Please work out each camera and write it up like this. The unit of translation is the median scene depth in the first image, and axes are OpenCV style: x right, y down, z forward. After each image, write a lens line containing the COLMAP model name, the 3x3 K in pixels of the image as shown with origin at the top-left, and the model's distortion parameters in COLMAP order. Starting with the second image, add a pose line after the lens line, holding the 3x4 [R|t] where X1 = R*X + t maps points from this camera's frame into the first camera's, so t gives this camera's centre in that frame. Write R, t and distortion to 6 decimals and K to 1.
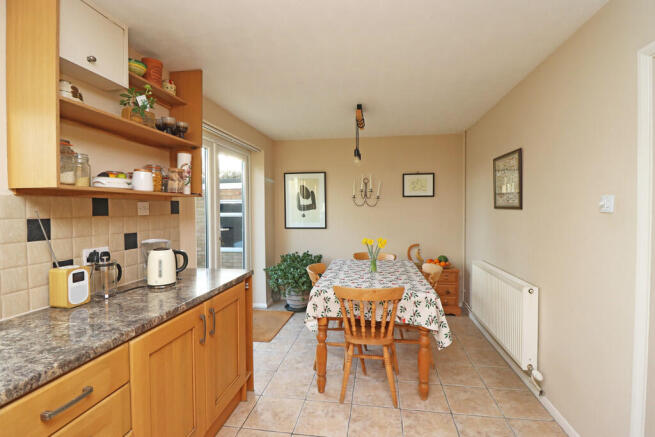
lens RADIAL K [[304.7, 0, 330.8], [0, 304.7, 213.9], [0, 0, 1]] dist [-0.001330, -0.014286]
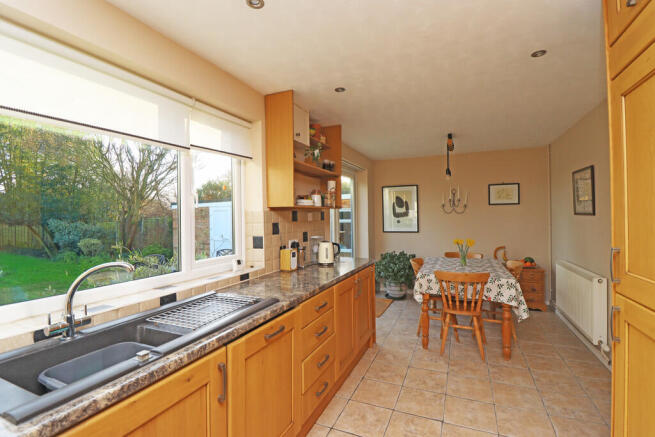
lens RADIAL K [[304.7, 0, 330.8], [0, 304.7, 213.9], [0, 0, 1]] dist [-0.001330, -0.014286]
pose [[0.968368, -0.008554, -0.249379, -0.098115], [0.003040, 0.999742, -0.022489, 0.003059], [0.249507, 0.021019, 0.968145, -0.466248]]
